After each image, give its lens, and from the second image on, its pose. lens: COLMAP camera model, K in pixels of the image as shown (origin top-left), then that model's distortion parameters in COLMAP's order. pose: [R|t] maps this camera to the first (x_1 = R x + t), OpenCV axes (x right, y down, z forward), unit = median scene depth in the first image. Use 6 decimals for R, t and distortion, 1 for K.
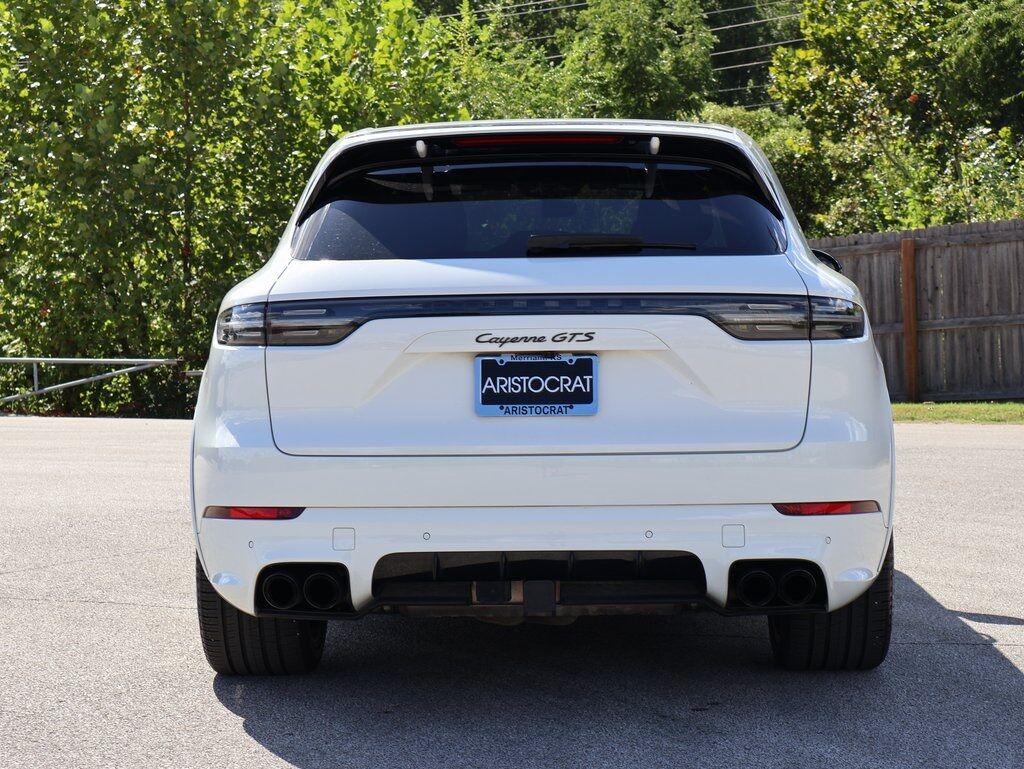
lens RADIAL K [[2247.8, 0, 512.0], [0, 2247.8, 384.5], [0, 0, 1]] dist [0.016692, 0.248124]
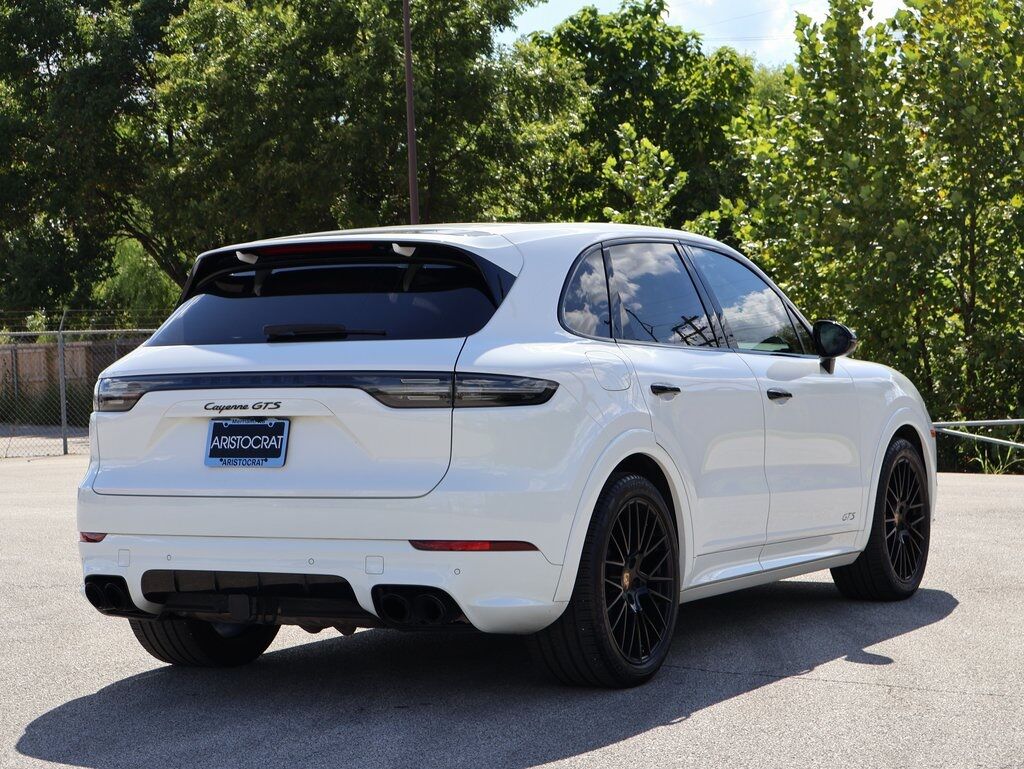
lens RADIAL K [[2247.8, 0, 512.0], [0, 2247.8, 384.5], [0, 0, 1]] dist [0.016692, 0.248124]
pose [[0.903252, -0.002036, -0.429105, 0.698616], [-0.007771, 0.999747, -0.021101, -0.007065], [0.429039, 0.022394, 0.903008, -0.096699]]
